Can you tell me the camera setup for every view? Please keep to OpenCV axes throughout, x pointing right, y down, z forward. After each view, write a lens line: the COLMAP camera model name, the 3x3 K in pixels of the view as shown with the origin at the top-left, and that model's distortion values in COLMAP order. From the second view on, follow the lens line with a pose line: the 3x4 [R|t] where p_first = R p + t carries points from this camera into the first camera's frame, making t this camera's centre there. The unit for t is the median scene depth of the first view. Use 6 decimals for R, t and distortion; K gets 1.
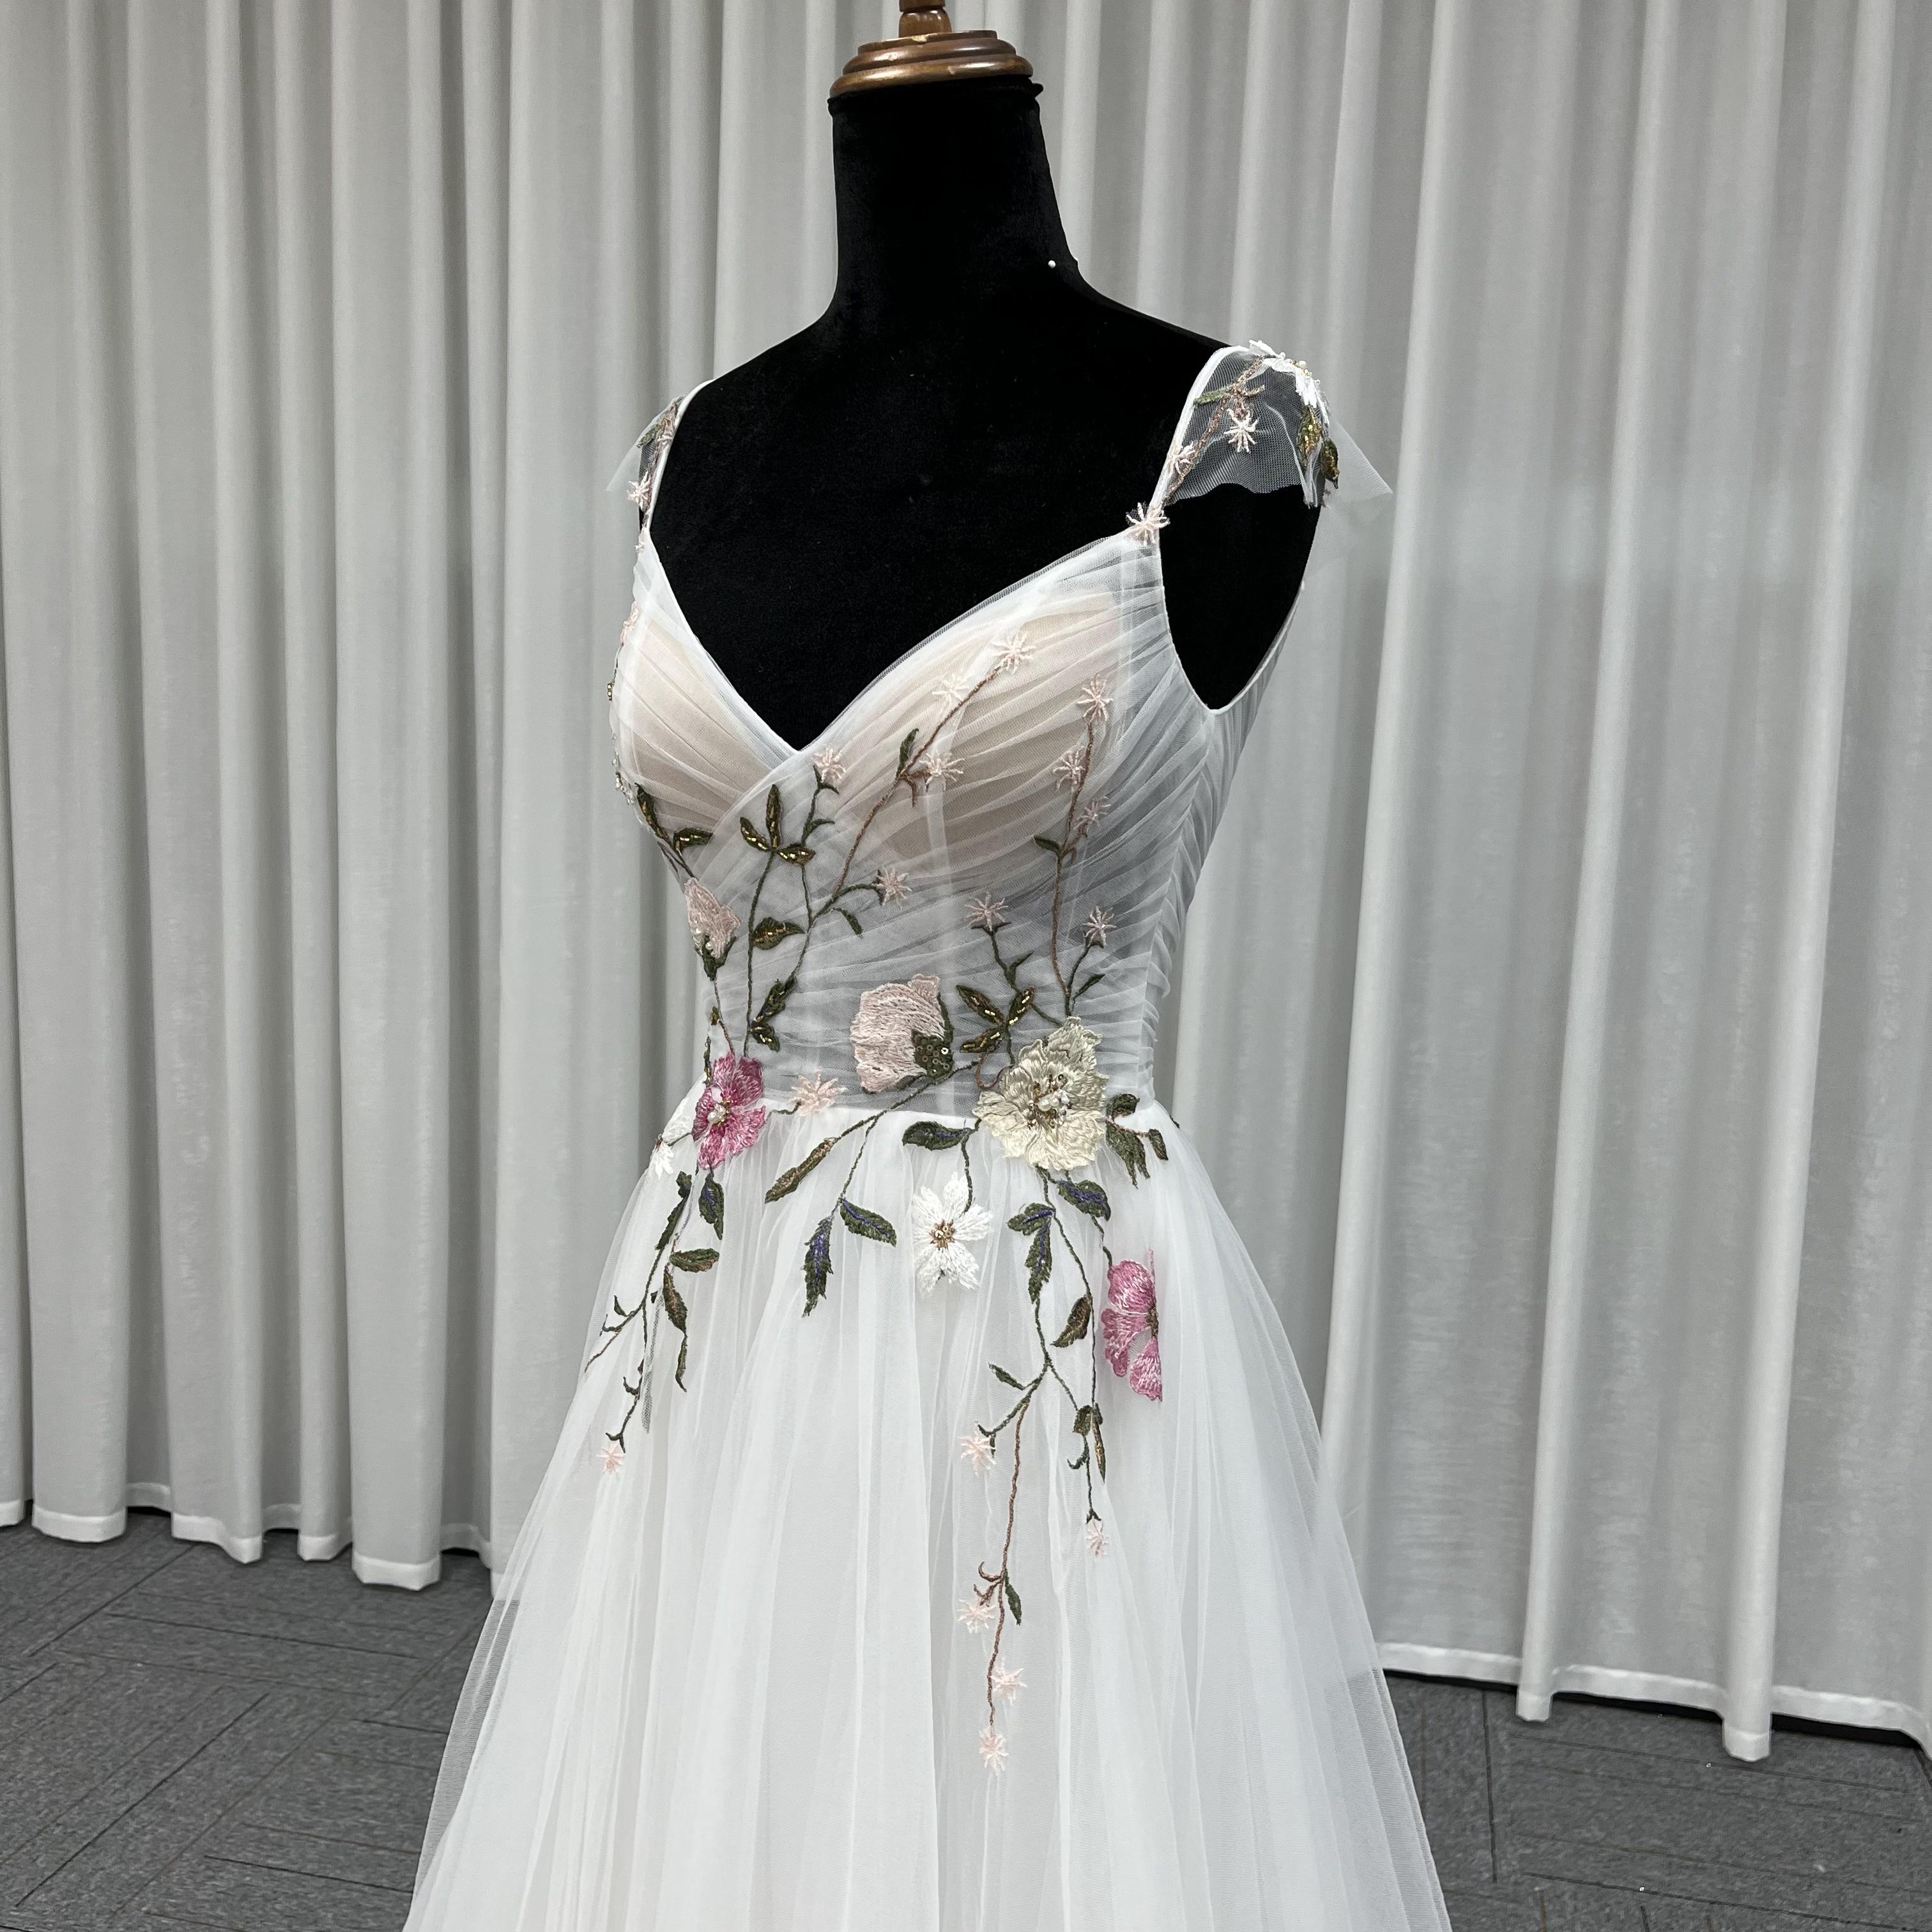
lens RADIAL K [[2129.6, 0, 966.0], [0, 2129.6, 966.0], [0, 0, 1]] dist [0.026060, -0.009228]
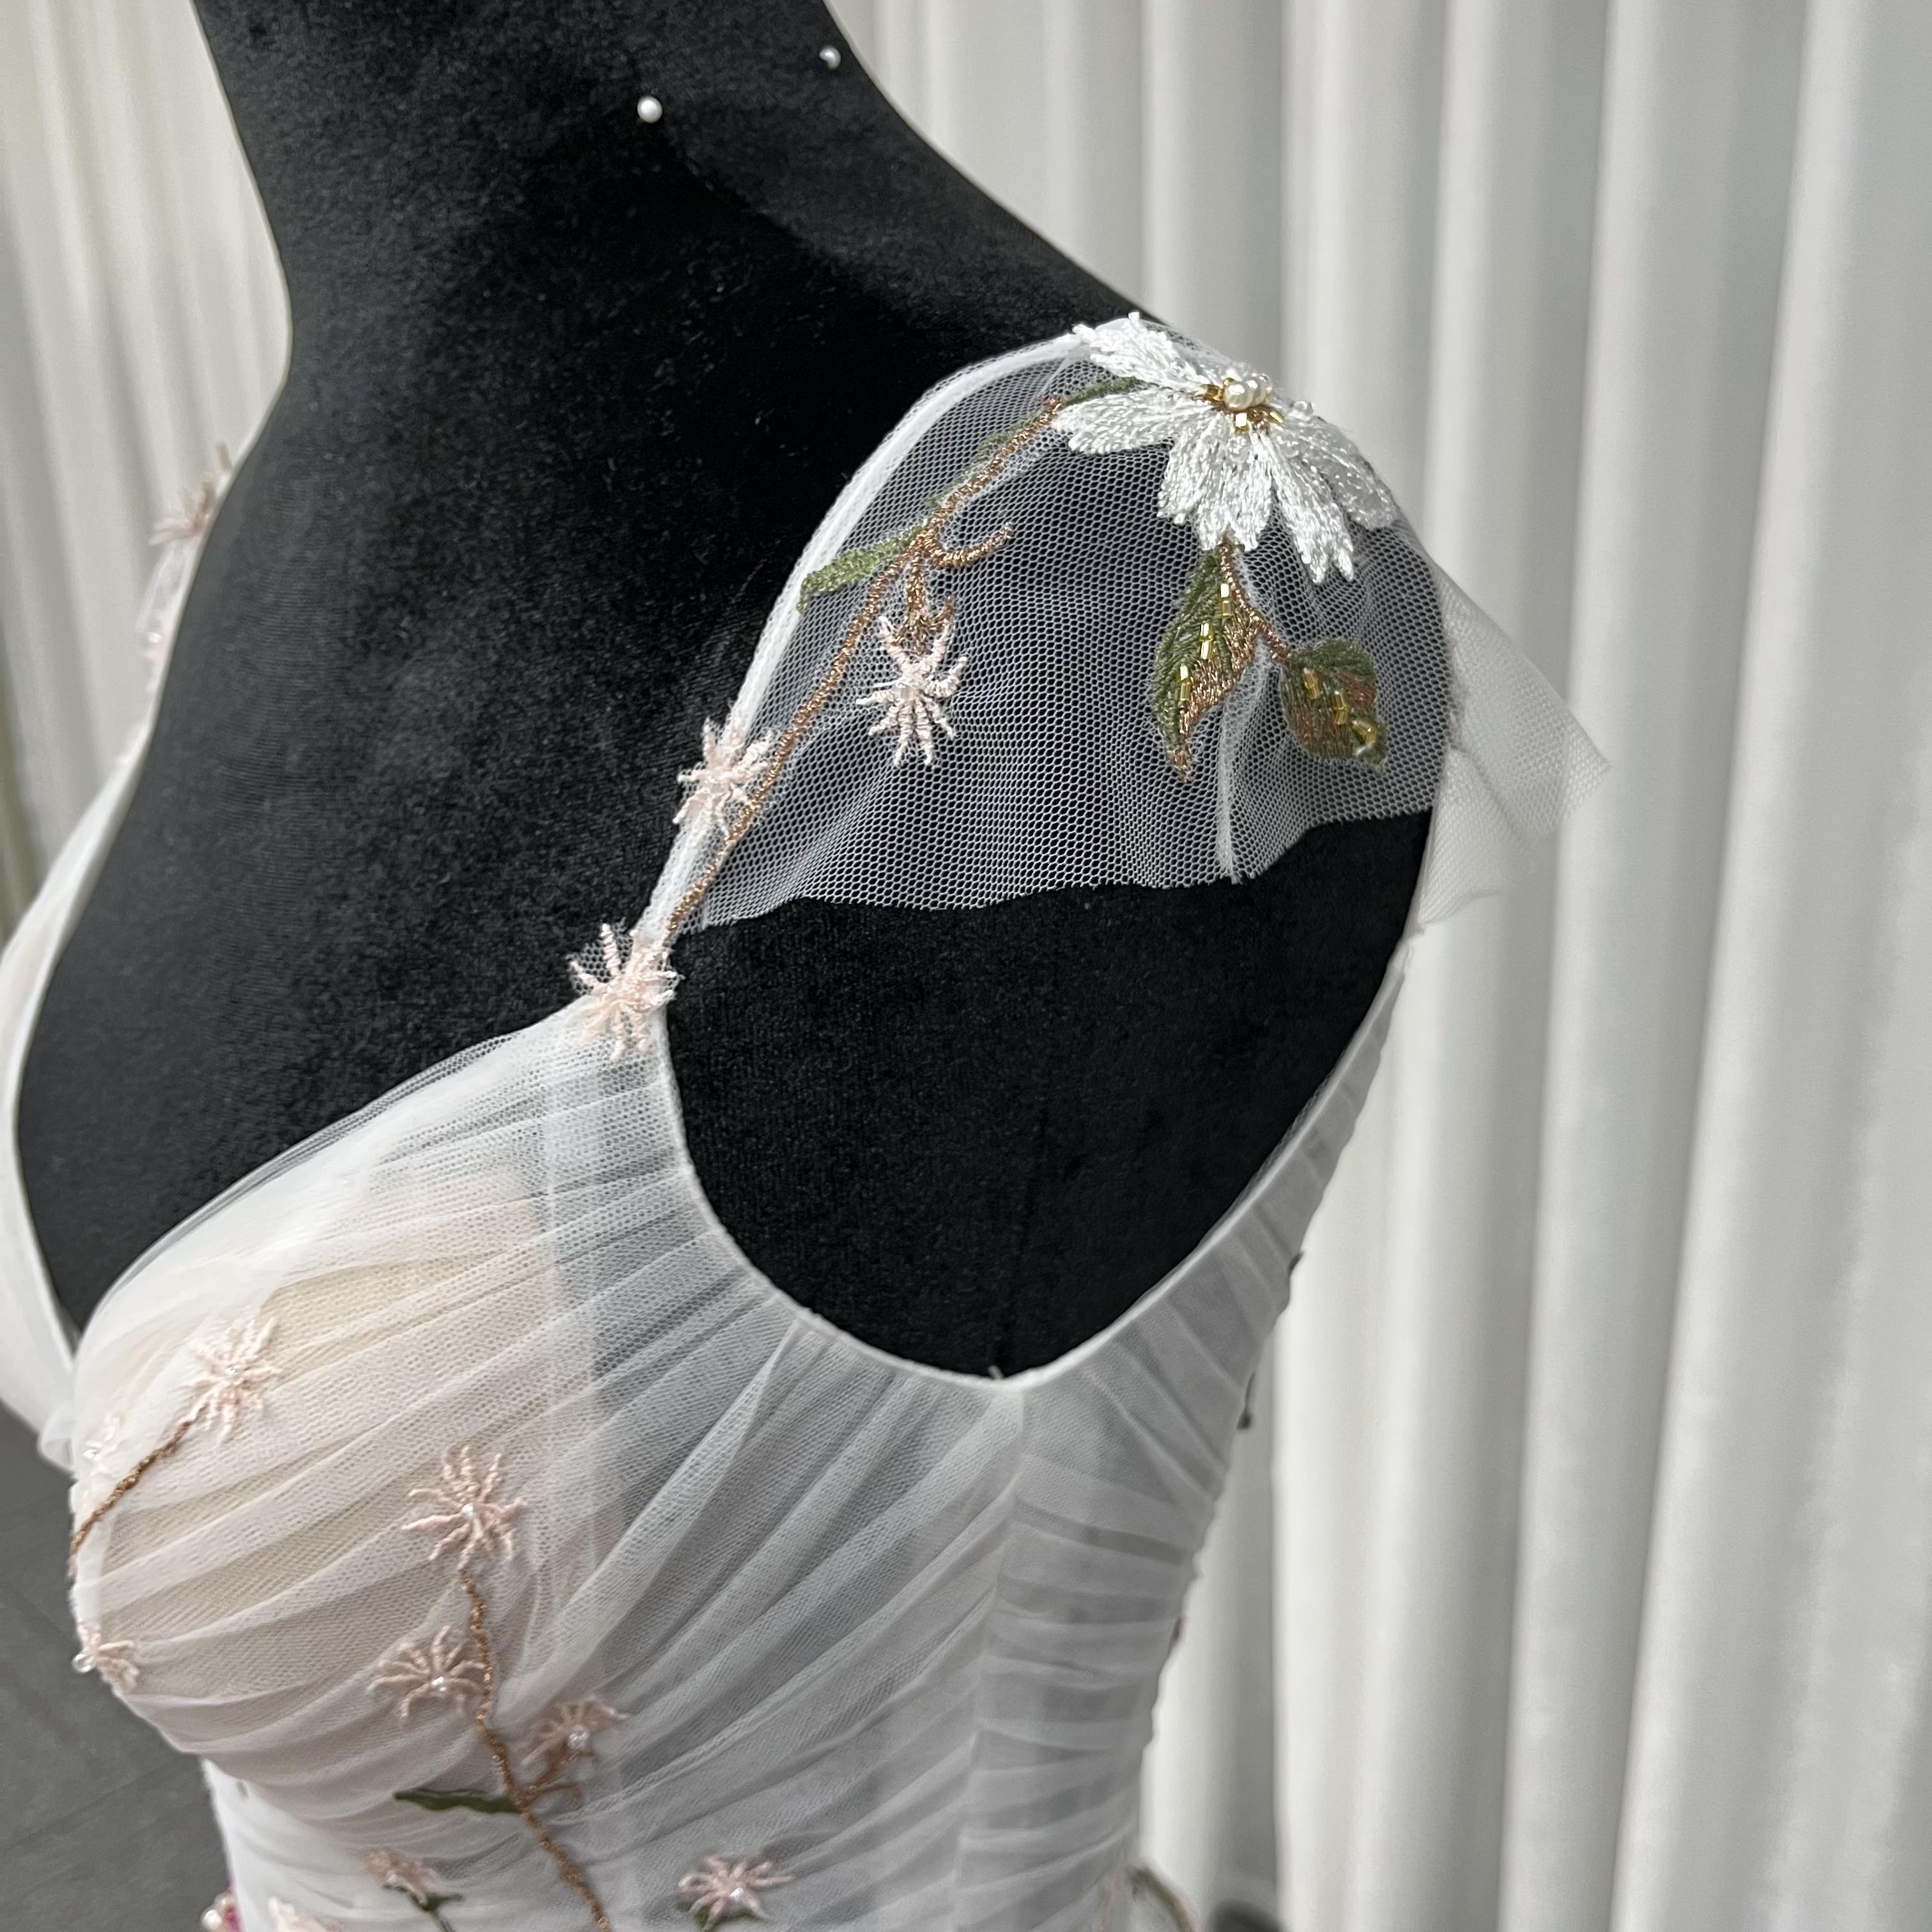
lens RADIAL K [[2129.6, 0, 966.0], [0, 2129.6, 966.0], [0, 0, 1]] dist [0.026060, -0.009228]
pose [[0.901318, 0.064190, -0.428375, 0.274130], [0.014834, 0.983804, 0.178630, -0.269623], [0.432904, -0.167357, 0.885769, 0.730930]]
